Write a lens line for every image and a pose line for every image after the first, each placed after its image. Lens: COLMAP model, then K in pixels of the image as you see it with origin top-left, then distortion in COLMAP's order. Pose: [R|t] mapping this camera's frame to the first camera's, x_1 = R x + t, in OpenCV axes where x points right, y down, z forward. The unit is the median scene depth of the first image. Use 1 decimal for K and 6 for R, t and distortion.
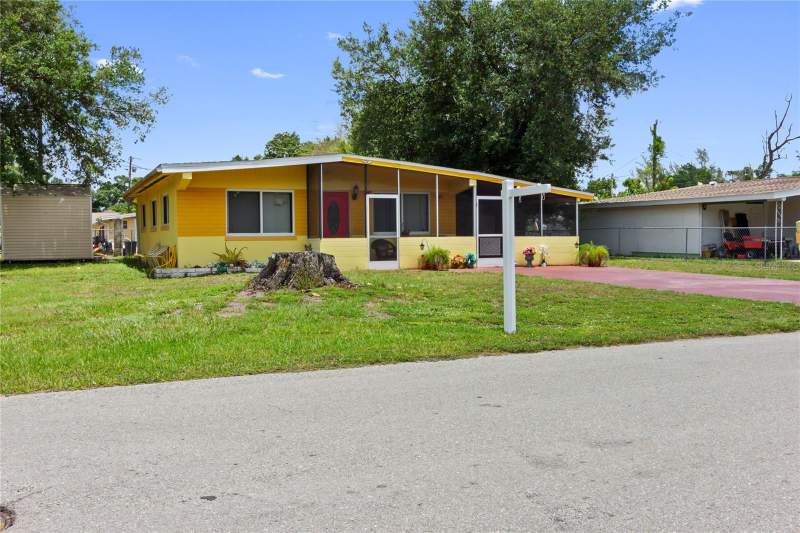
lens RADIAL K [[759.7, 0, 400.0], [0, 759.7, 266.5], [0, 0, 1]] dist [-0.002429, -0.005260]
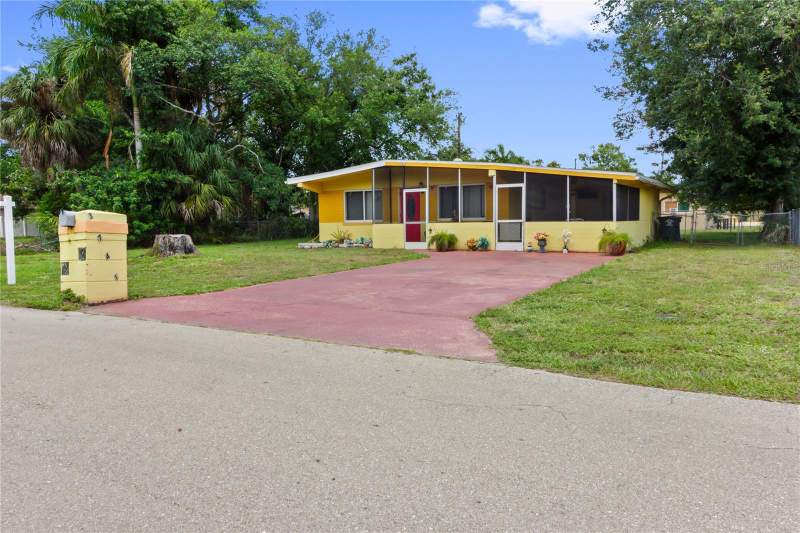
lens RADIAL K [[581.7, 0, 400.0], [0, 581.7, 266.5], [0, 0, 1]] dist [0.002954, 0.001266]
pose [[0.551847, 0.062572, -0.831594, 0.722595], [-0.024459, 0.997967, 0.058860, -0.021756], [0.833586, -0.012141, 0.552256, 0.424478]]
